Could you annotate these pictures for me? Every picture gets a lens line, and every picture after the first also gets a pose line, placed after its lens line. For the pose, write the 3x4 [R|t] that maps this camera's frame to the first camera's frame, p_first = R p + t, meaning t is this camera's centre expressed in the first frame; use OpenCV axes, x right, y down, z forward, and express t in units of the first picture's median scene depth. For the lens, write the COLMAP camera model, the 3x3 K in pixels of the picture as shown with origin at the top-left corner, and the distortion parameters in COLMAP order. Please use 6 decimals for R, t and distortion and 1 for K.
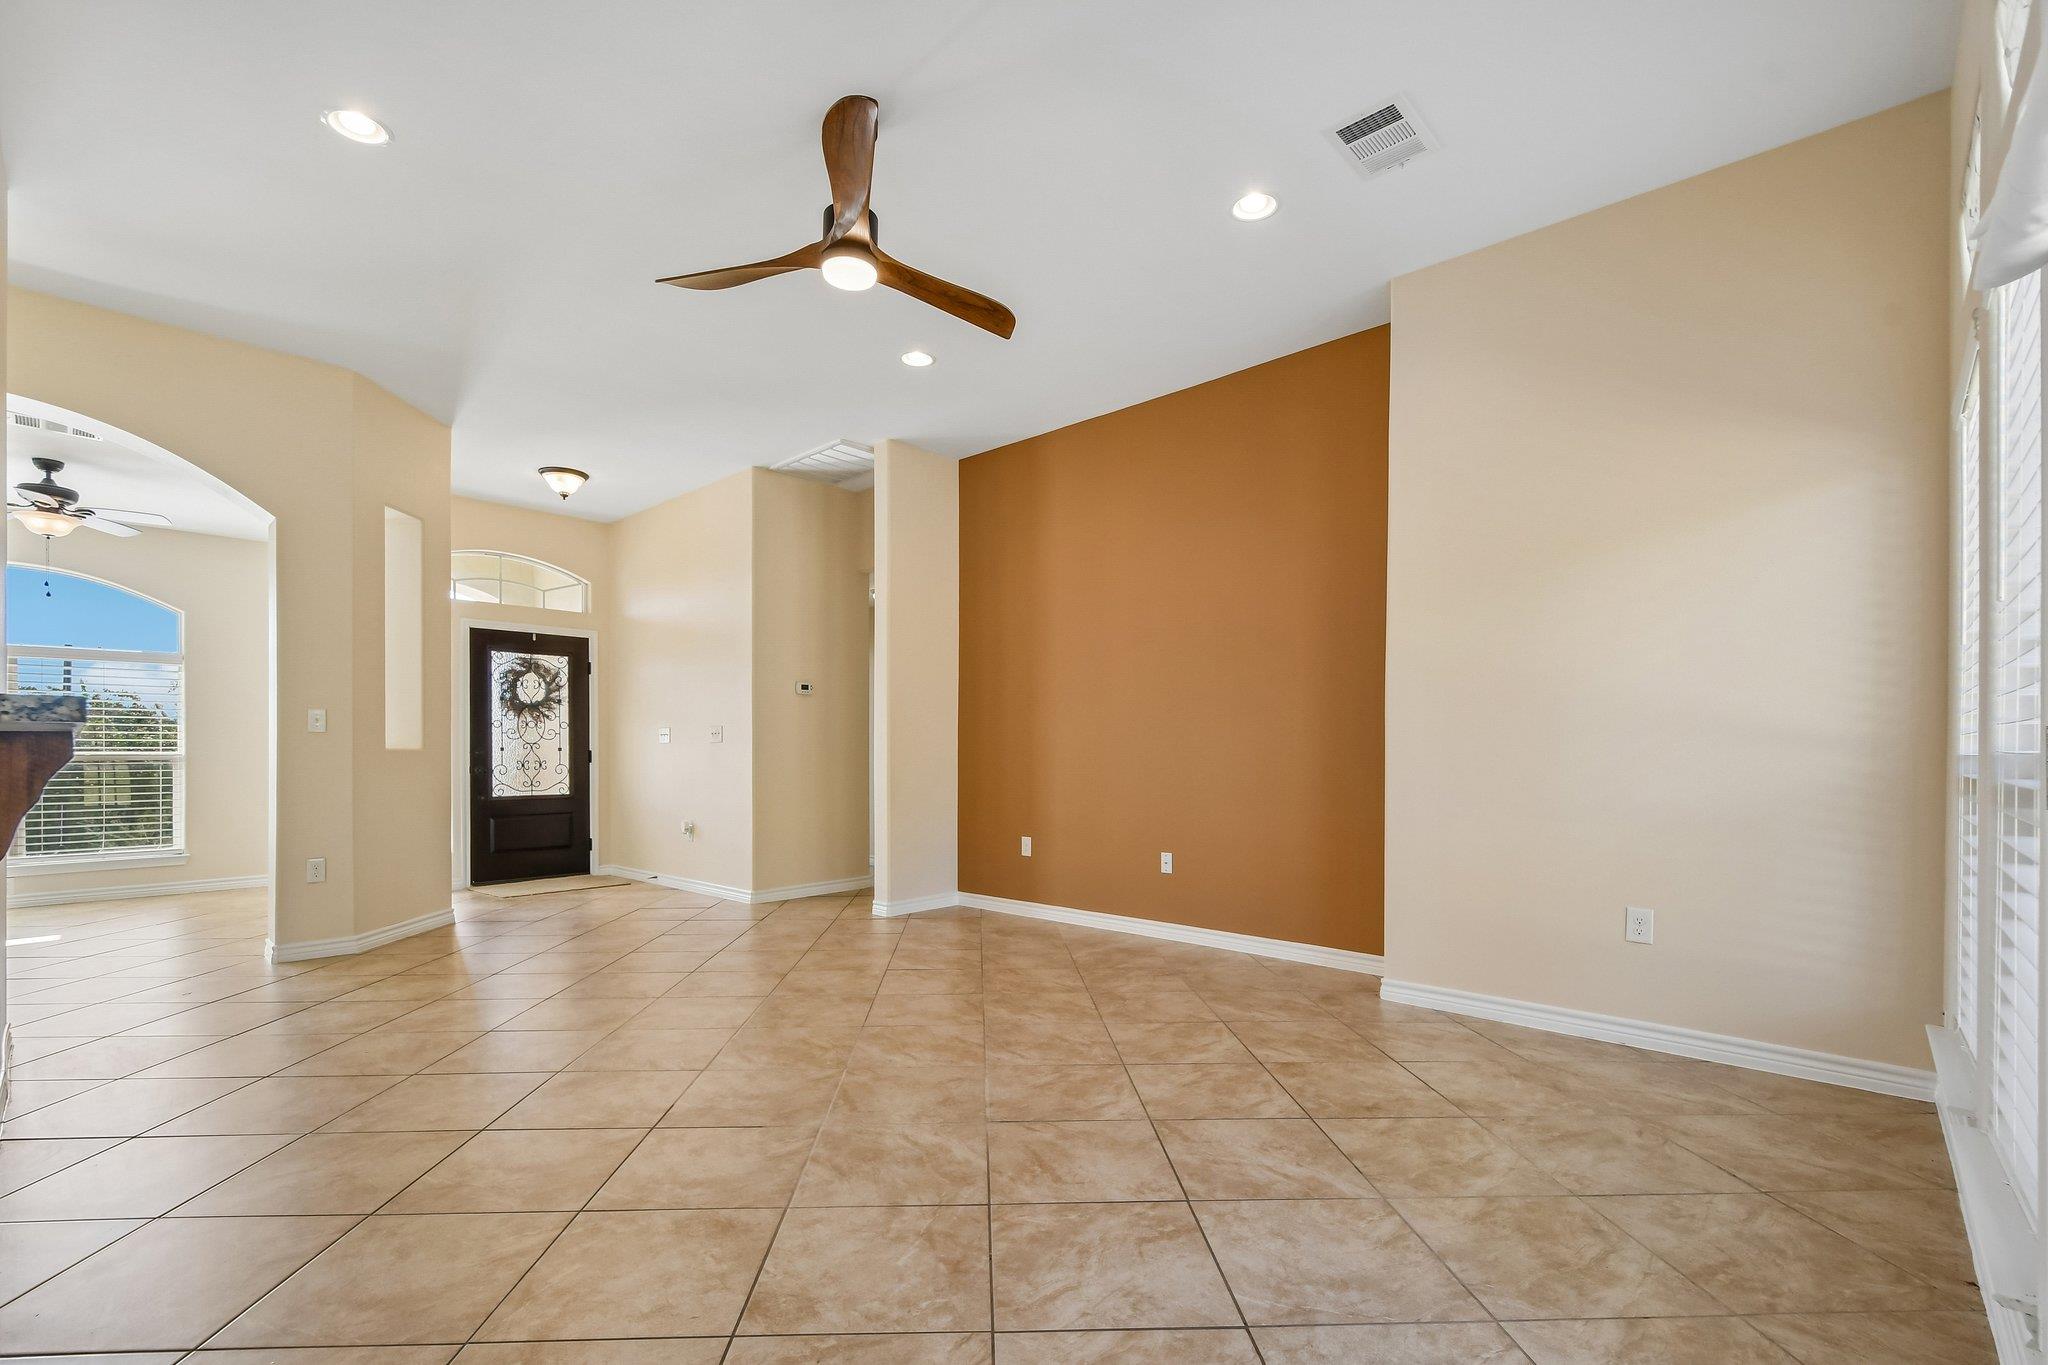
lens RADIAL K [[900.4, 0, 1025.2], [0, 900.4, 761.5], [0, 0, 1]] dist [-0.008017, -0.000370]
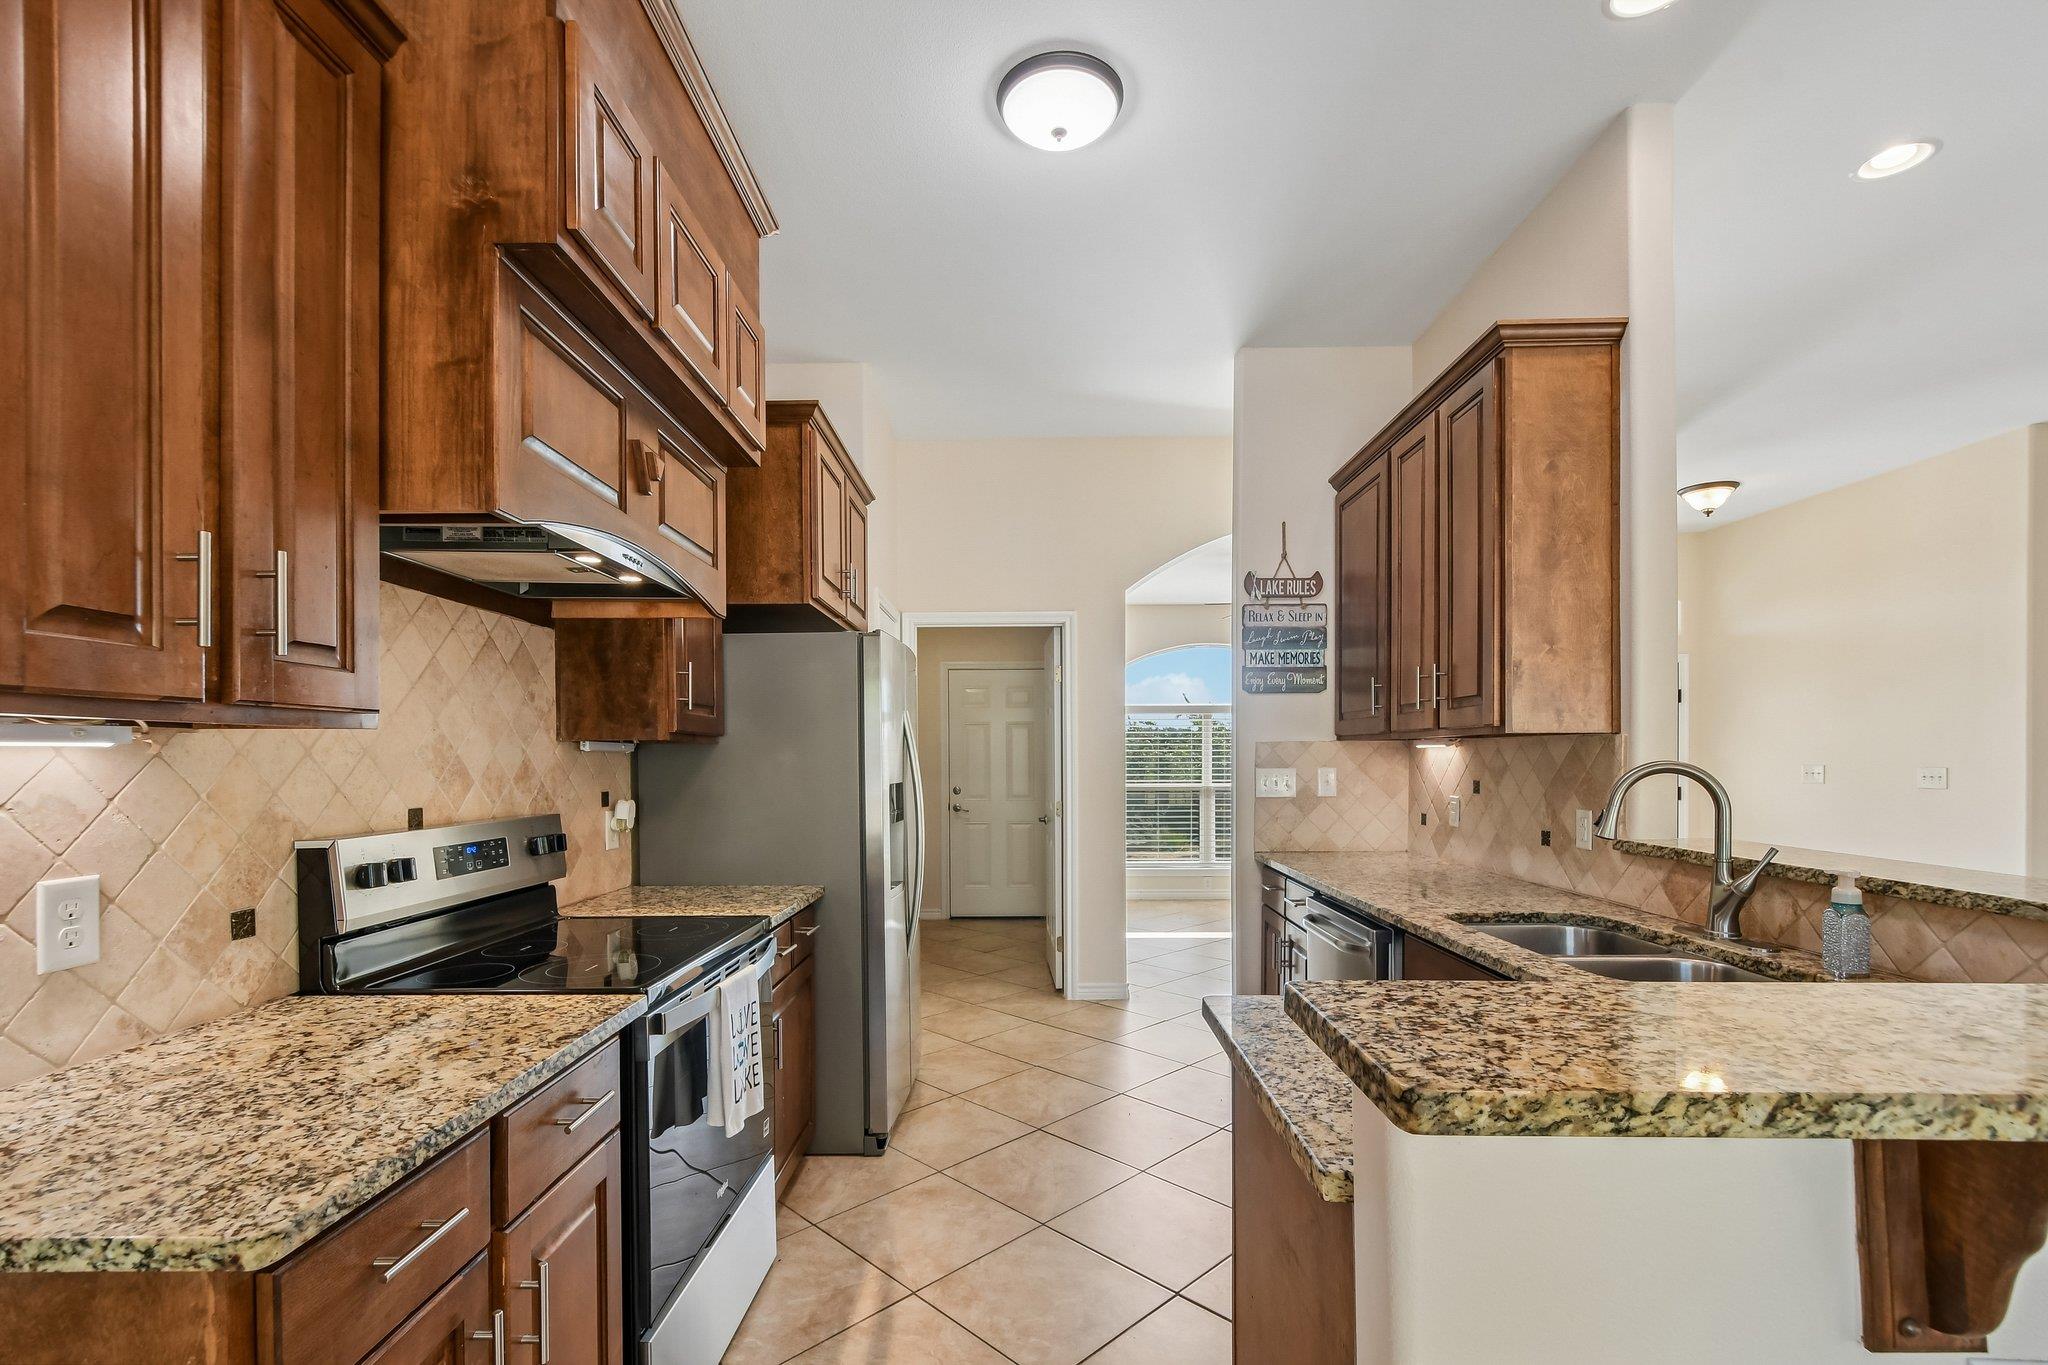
lens RADIAL K [[900.9, 0, 1011.6], [0, 900.9, 765.8], [0, 0, 1]] dist [-0.002513, -0.001426]
pose [[0.655445, 0.007873, -0.755202, -0.257362], [-0.004405, 0.999969, 0.006602, -0.039306], [0.755230, -0.001001, 0.655459, -0.109482]]
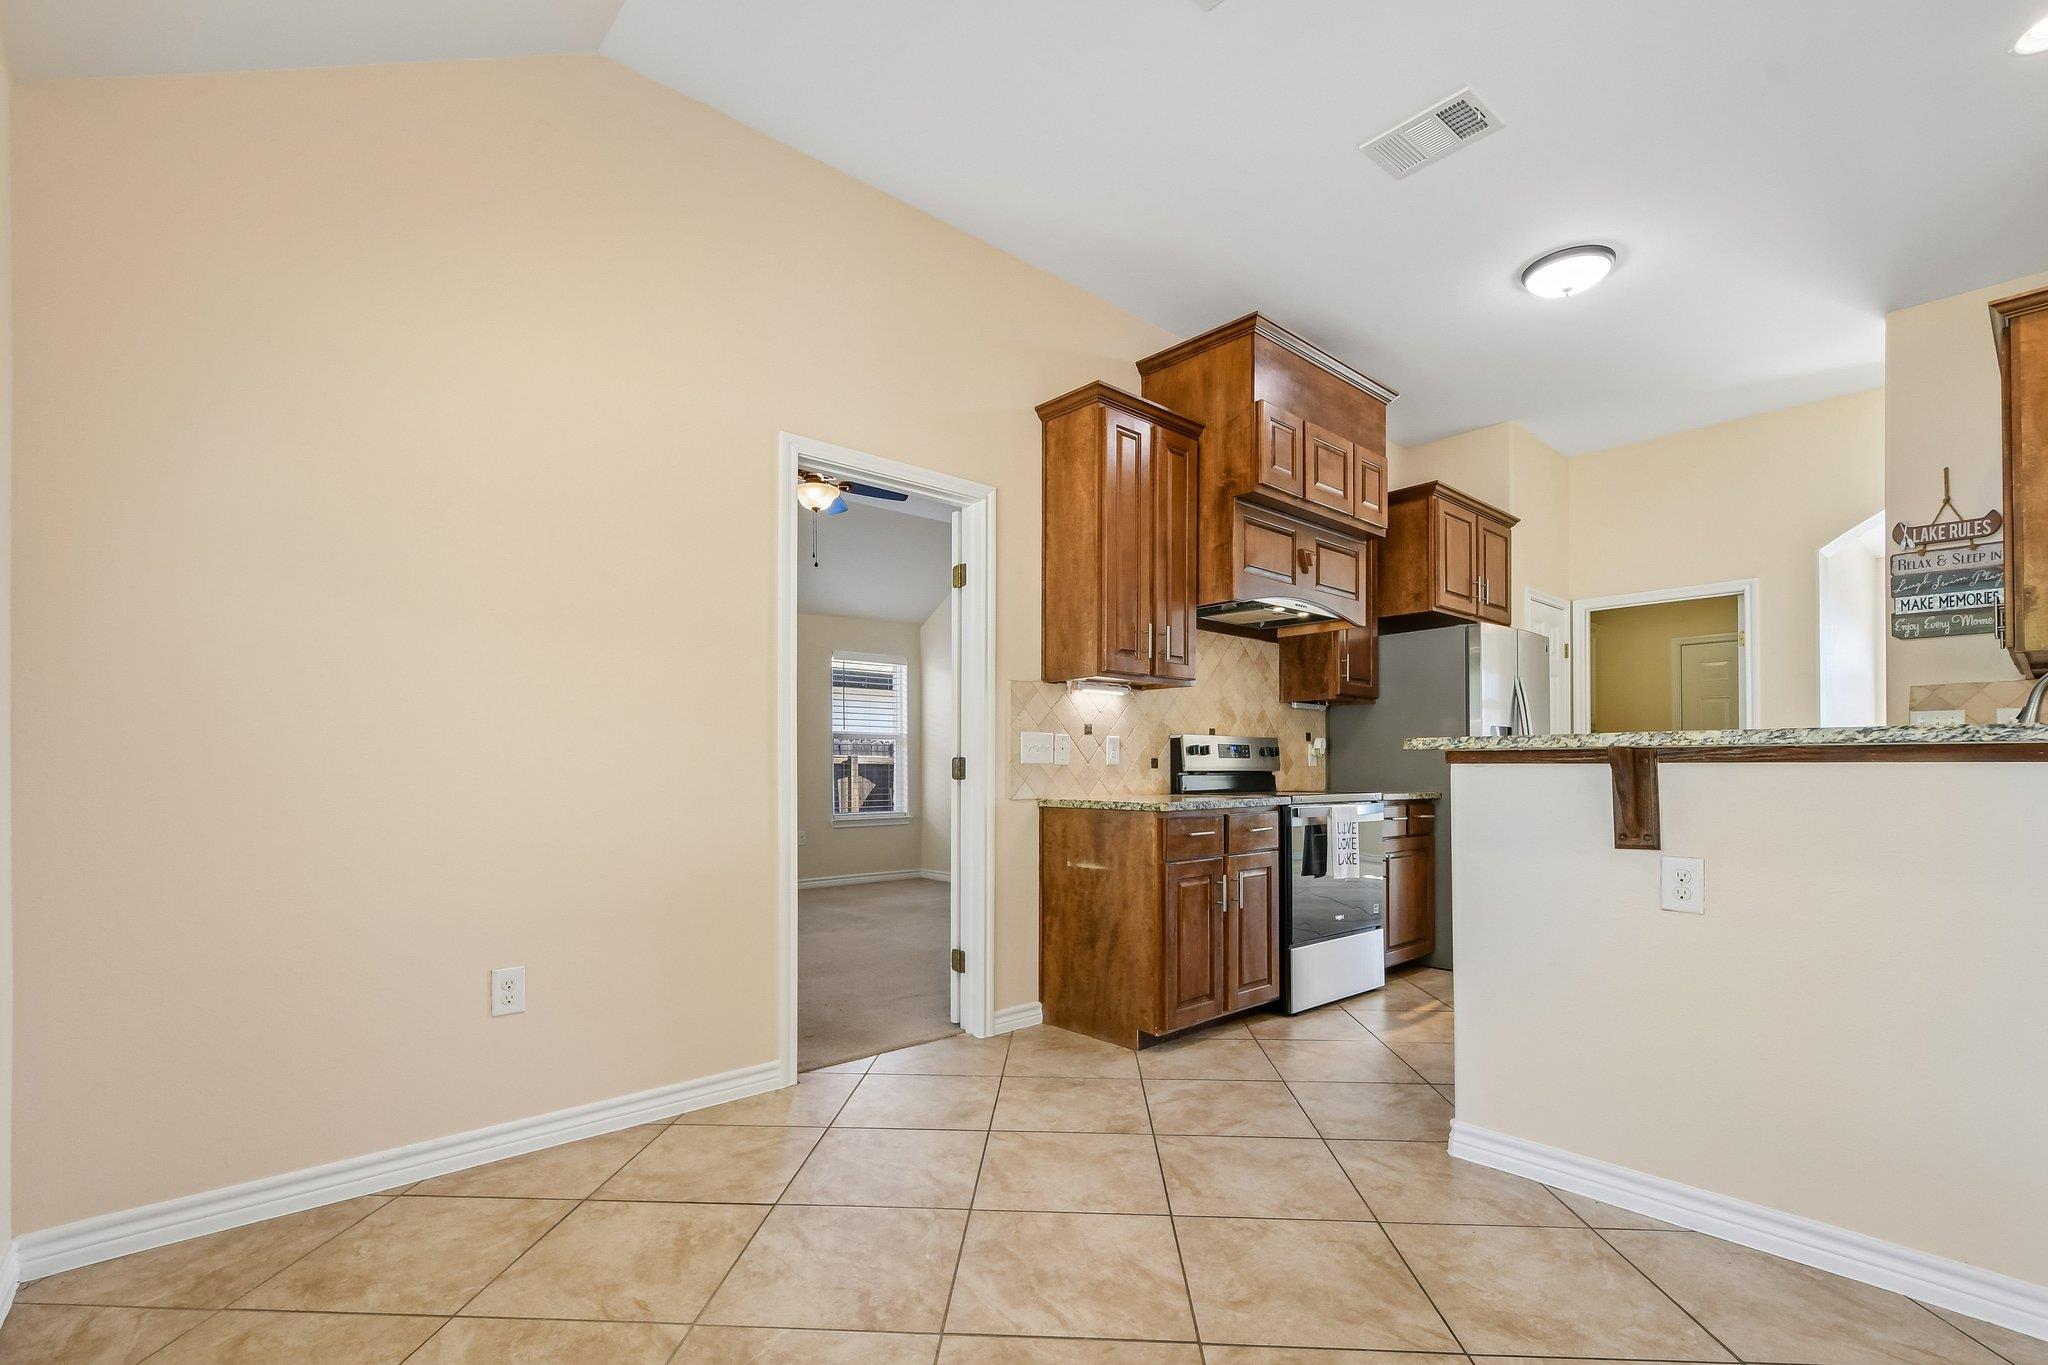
lens RADIAL K [[912.0, 0, 1019.2], [0, 912.0, 764.2], [0, 0, 1]] dist [-0.001719, 0.000201]
pose [[-0.112449, -0.001613, -0.993656, 0.047995], [-0.007256, 0.999973, -0.000802, 0.001452], [0.993631, 0.007120, -0.112458, -0.127644]]
